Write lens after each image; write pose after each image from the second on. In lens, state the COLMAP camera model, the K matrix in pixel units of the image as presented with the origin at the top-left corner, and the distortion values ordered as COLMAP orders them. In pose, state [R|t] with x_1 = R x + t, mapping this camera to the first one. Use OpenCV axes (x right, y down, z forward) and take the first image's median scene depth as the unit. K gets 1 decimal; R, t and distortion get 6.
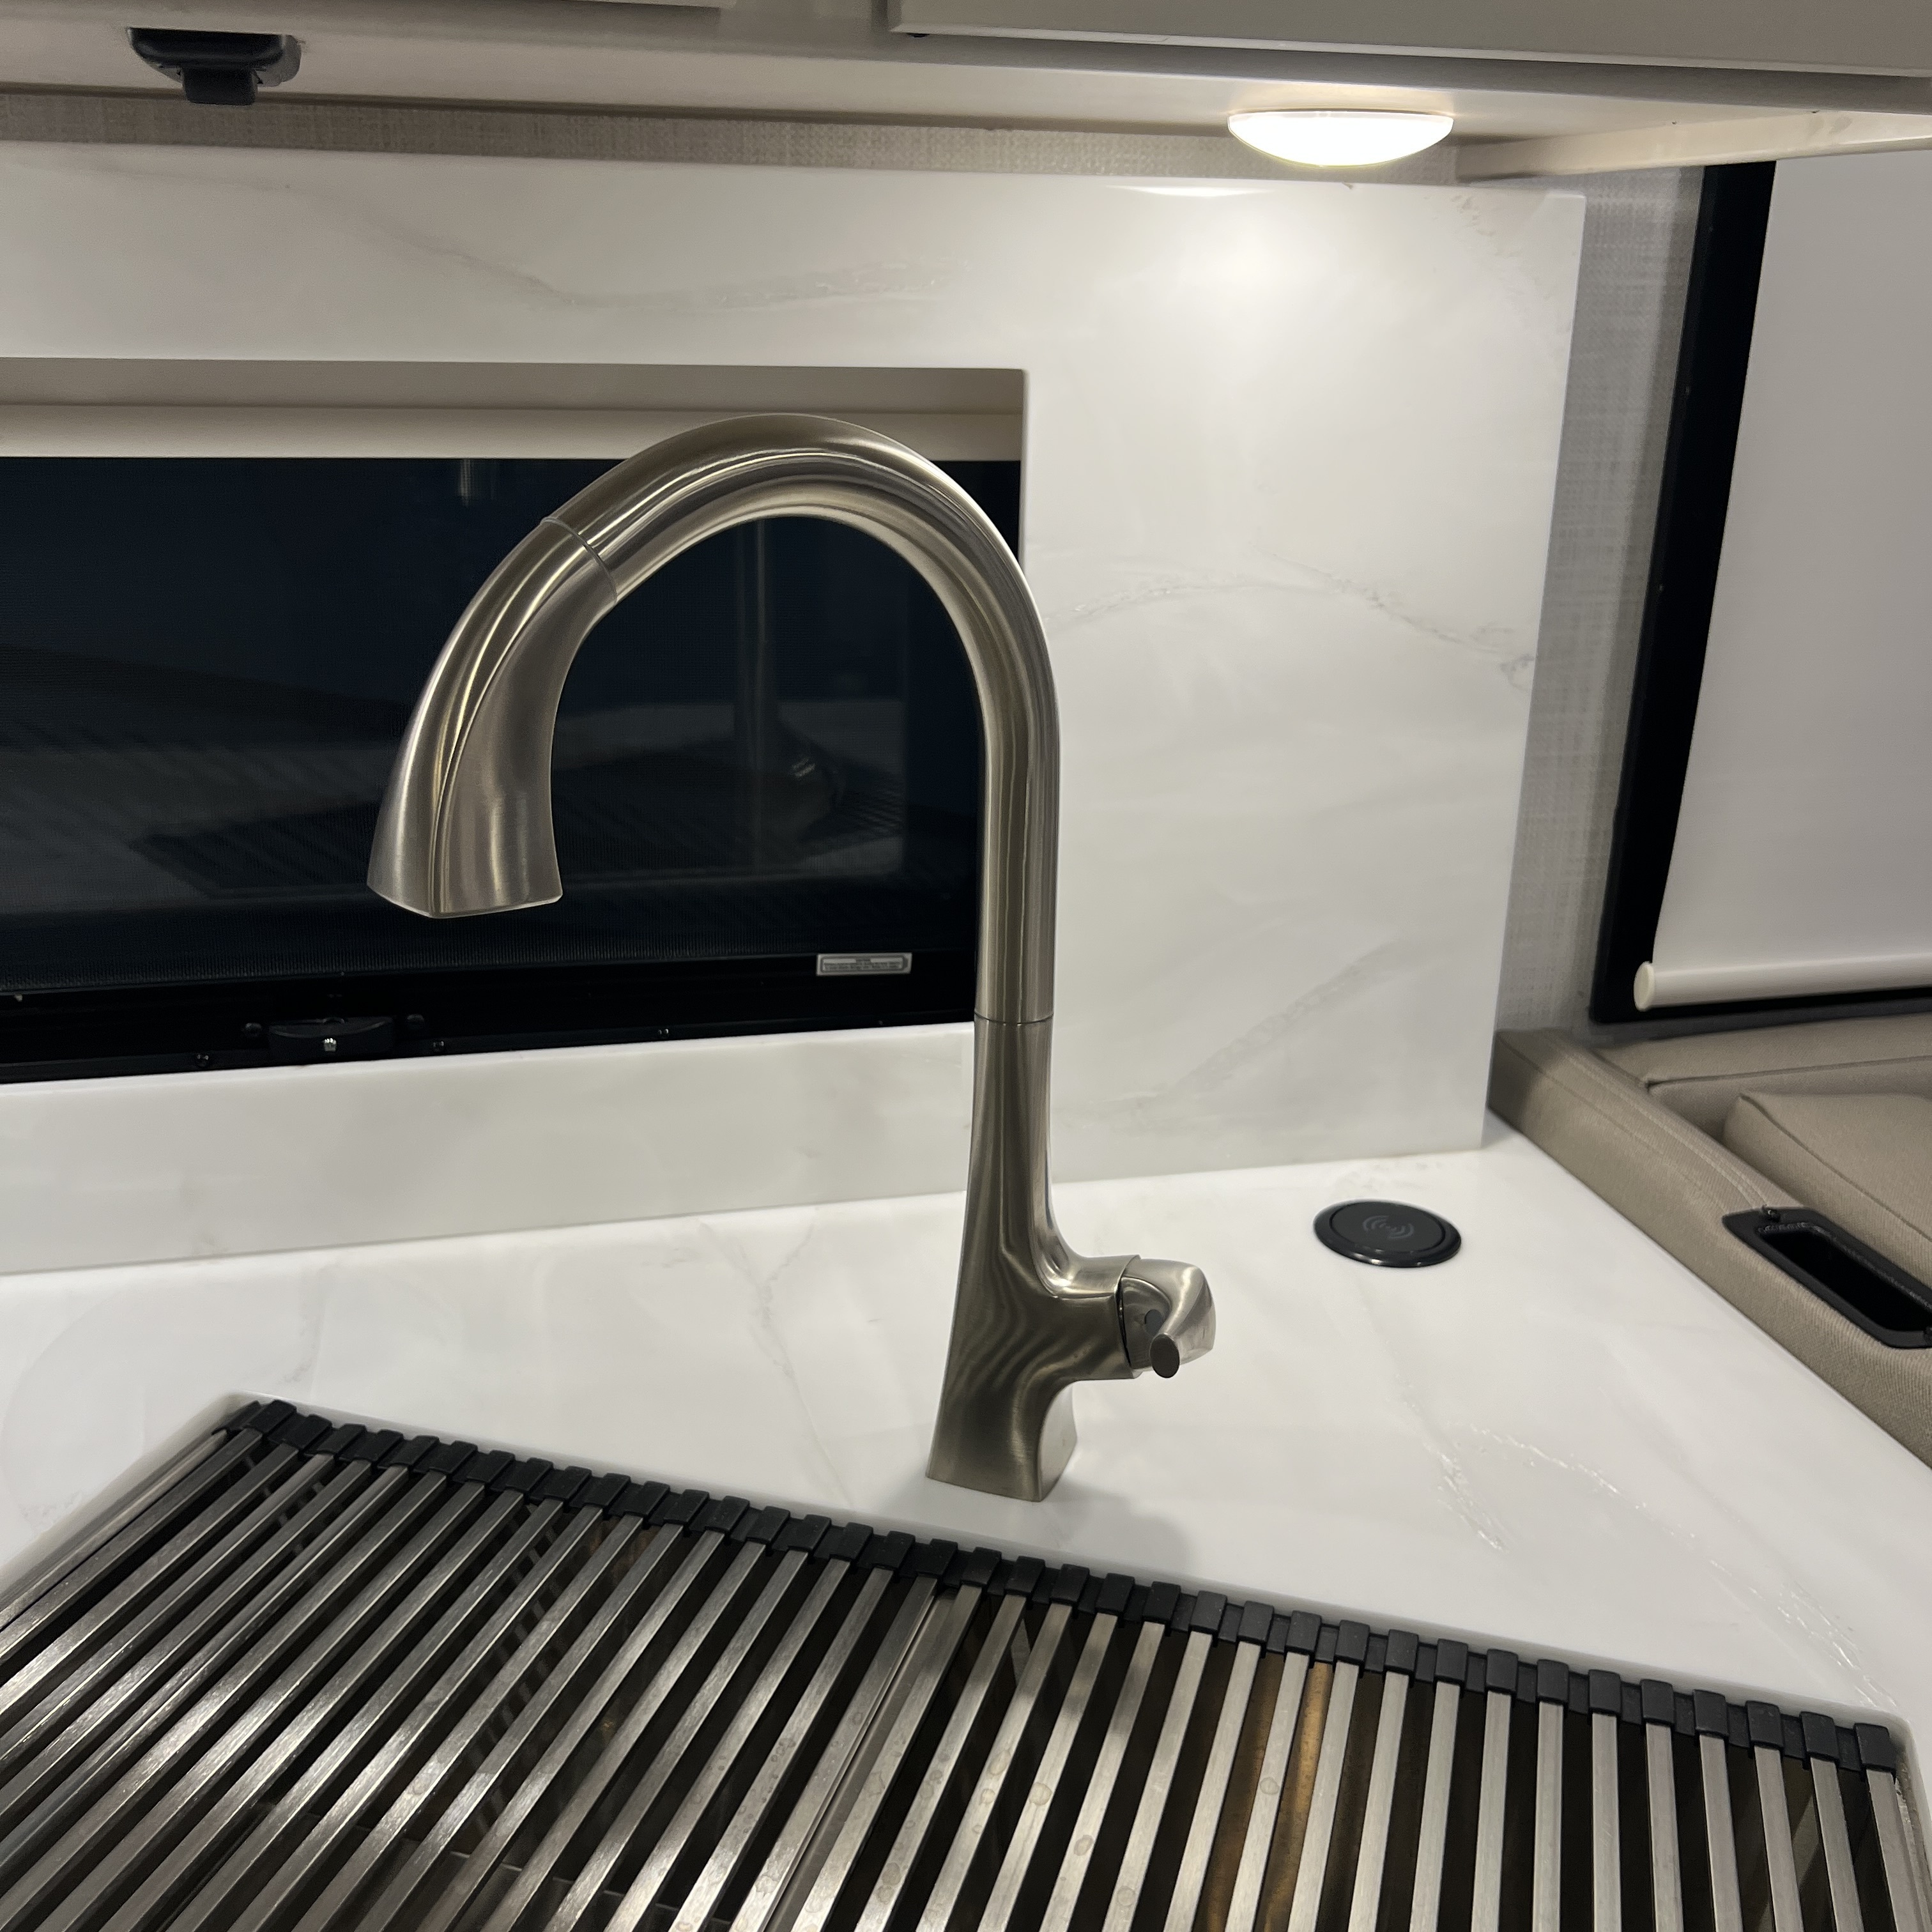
lens RADIAL K [[1942.5, 0, 993.3], [0, 1942.5, 957.9], [0, 0, 1]] dist [-0.019926, -0.002882]
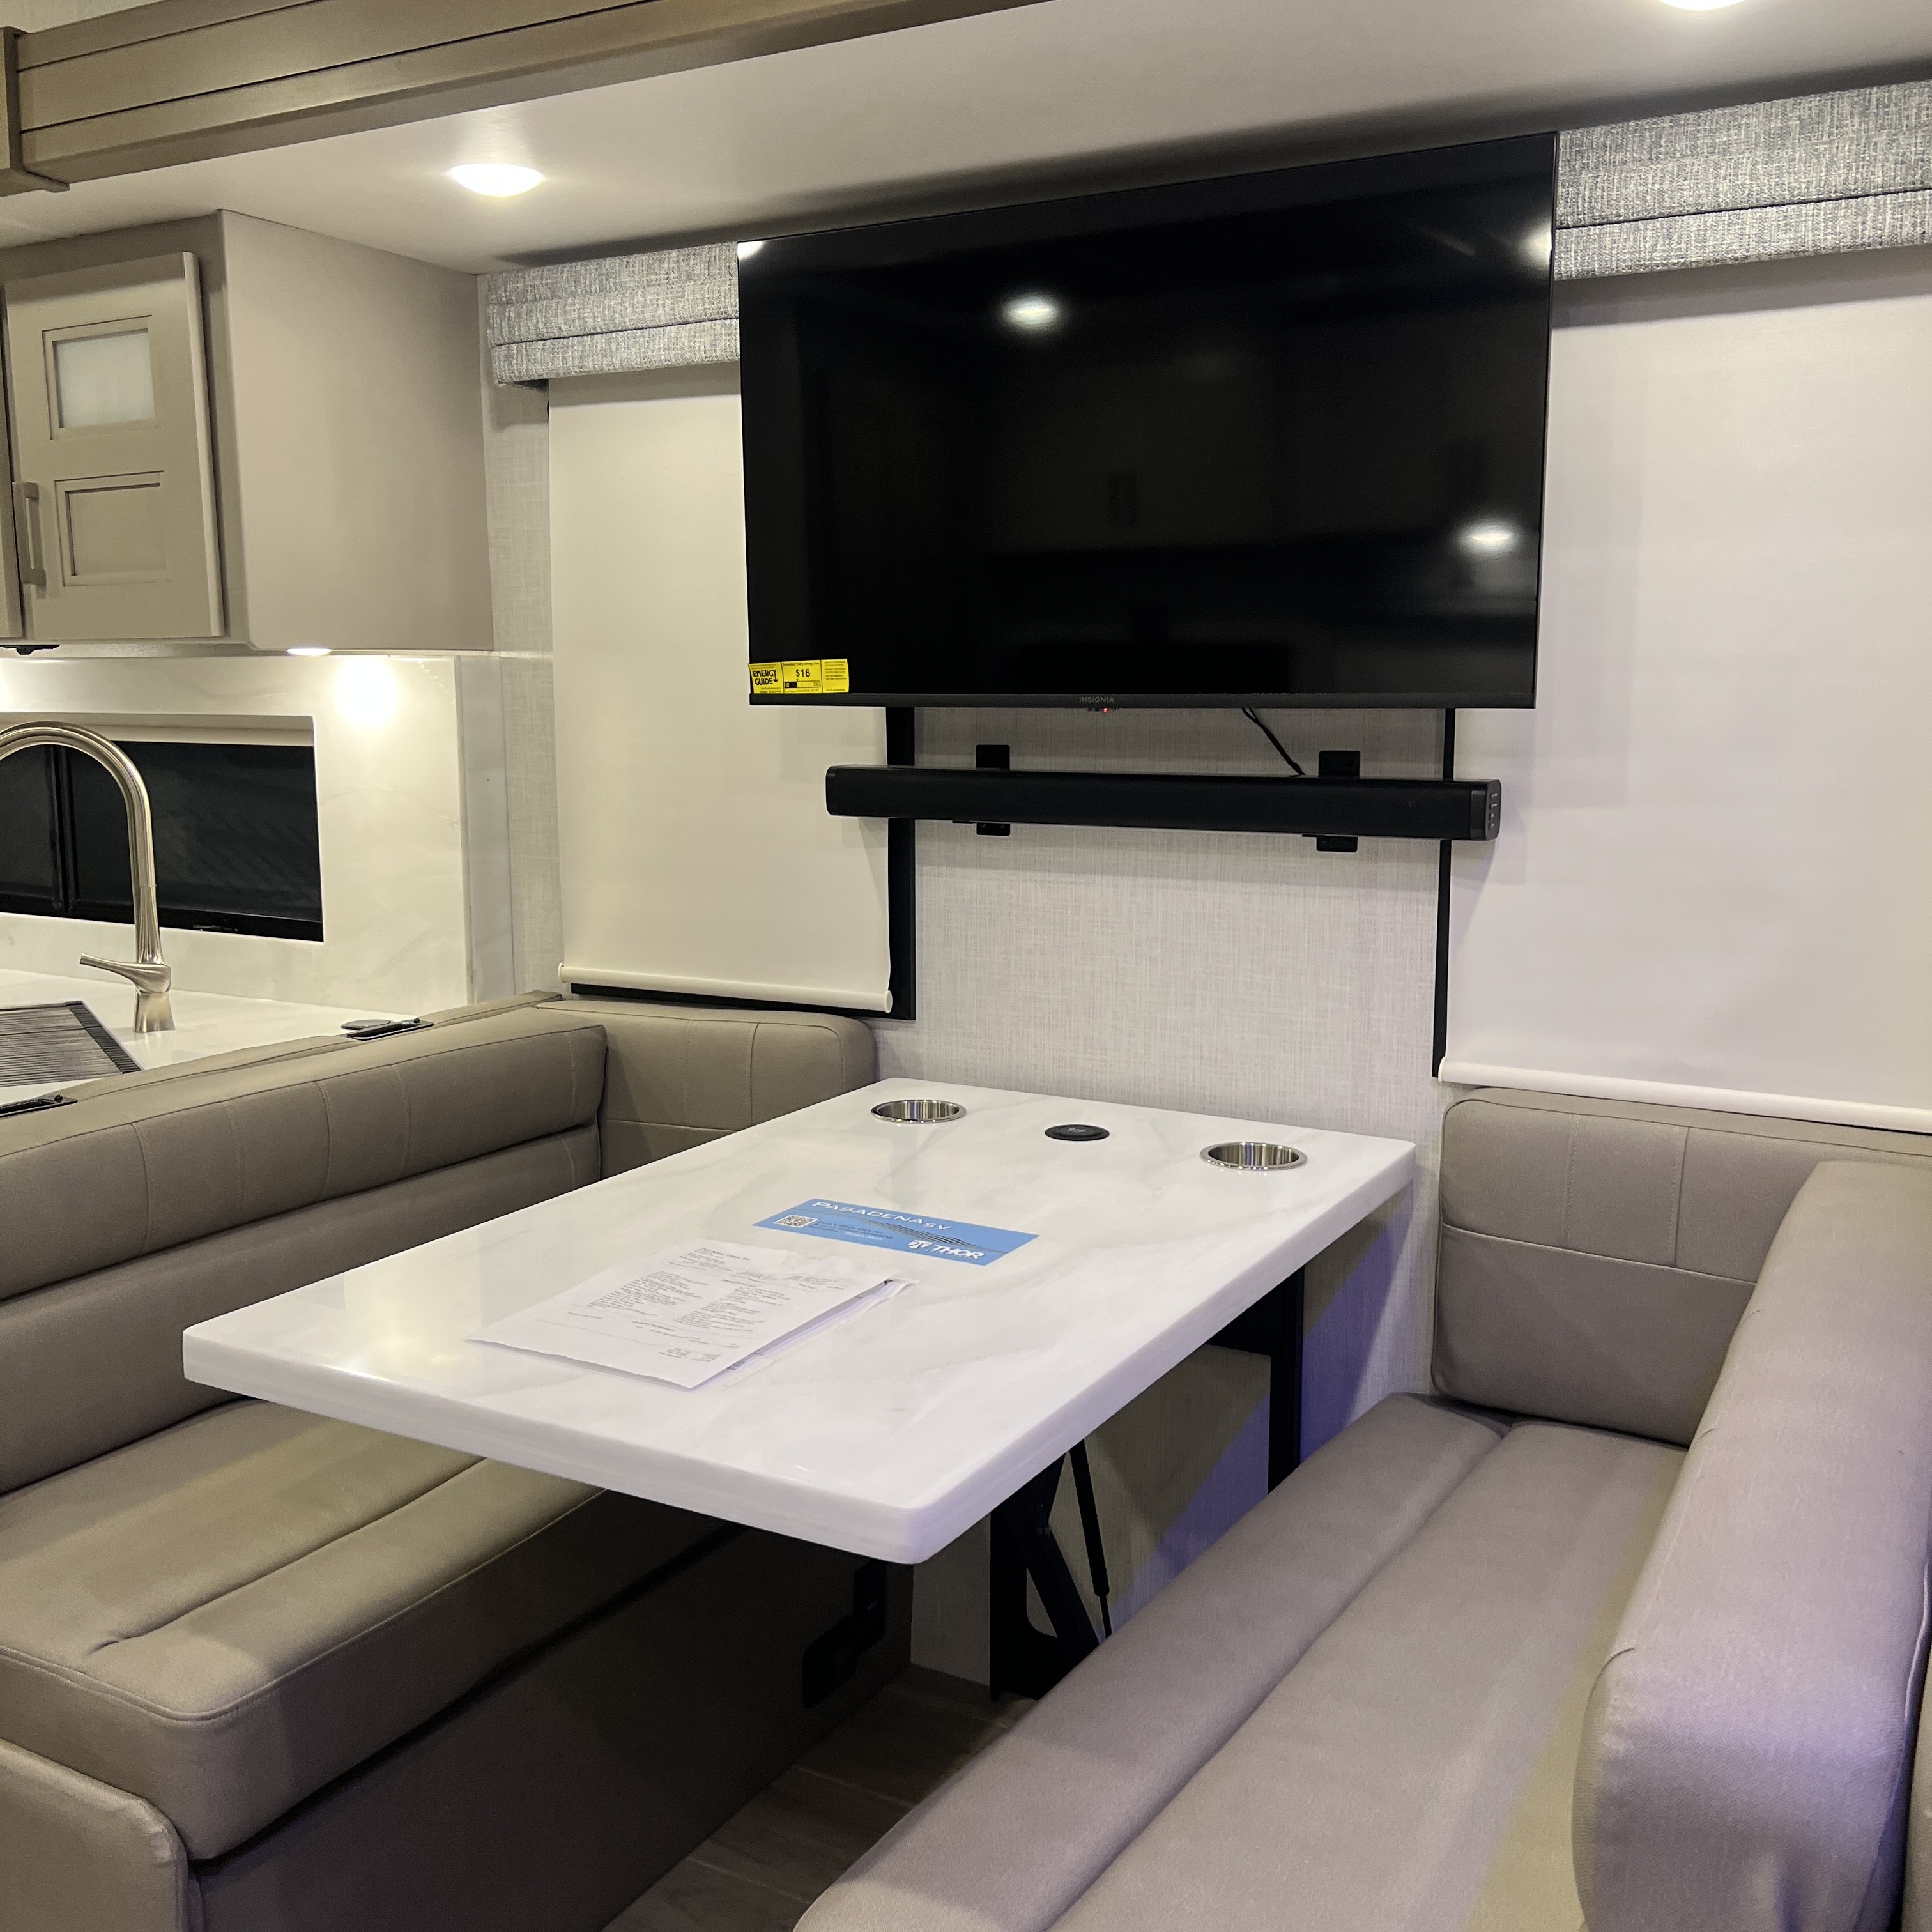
lens RADIAL K [[1880.7, 0, 966.0], [0, 1880.7, 966.0], [0, 0, 1]] dist [0.082102, -0.192459]
pose [[0.739117, 0.071925, -0.669726, 2.680896], [-0.228478, 0.962107, -0.148825, 0.279188], [0.633643, 0.263017, 0.727543, -0.415554]]
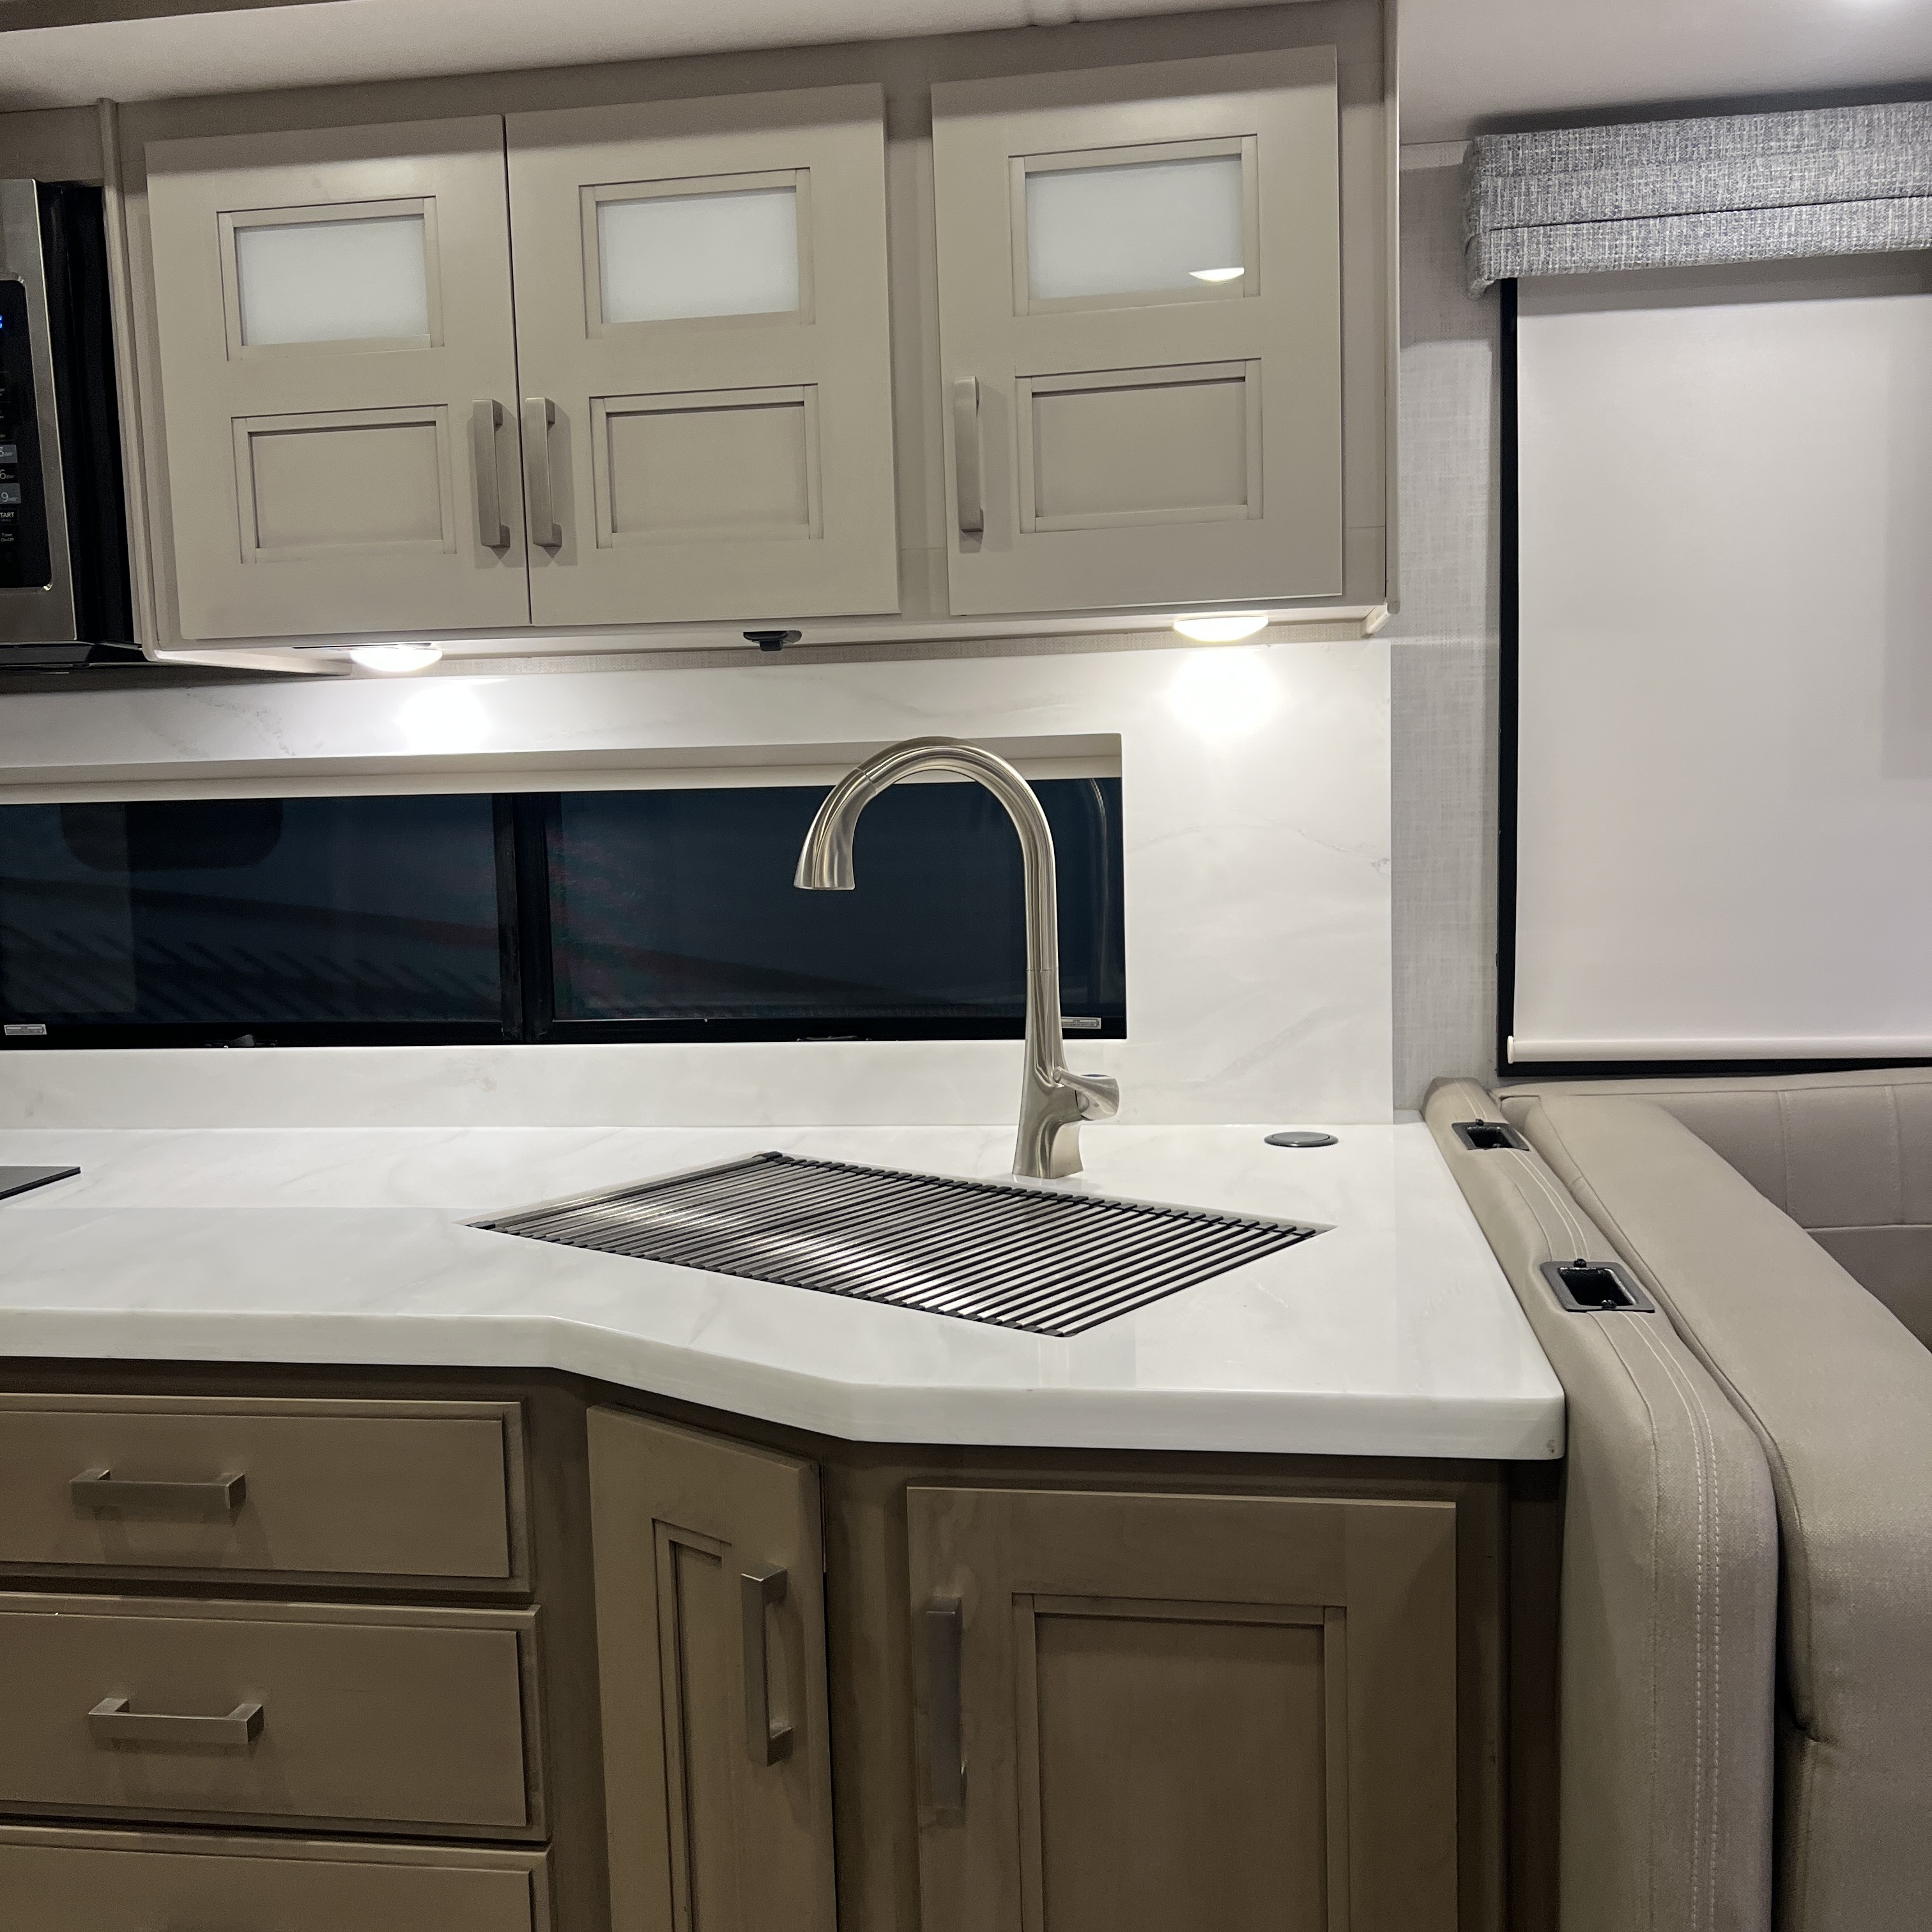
lens RADIAL K [[1800.5, 0, 969.4], [0, 1800.5, 841.8], [0, 0, 1]] dist [0.218231, -0.326895]
pose [[0.935358, -0.032916, -0.352166, 0.568137], [-0.069542, 0.959112, -0.274349, 0.395705], [0.346797, 0.281105, 0.894825, -0.885110]]
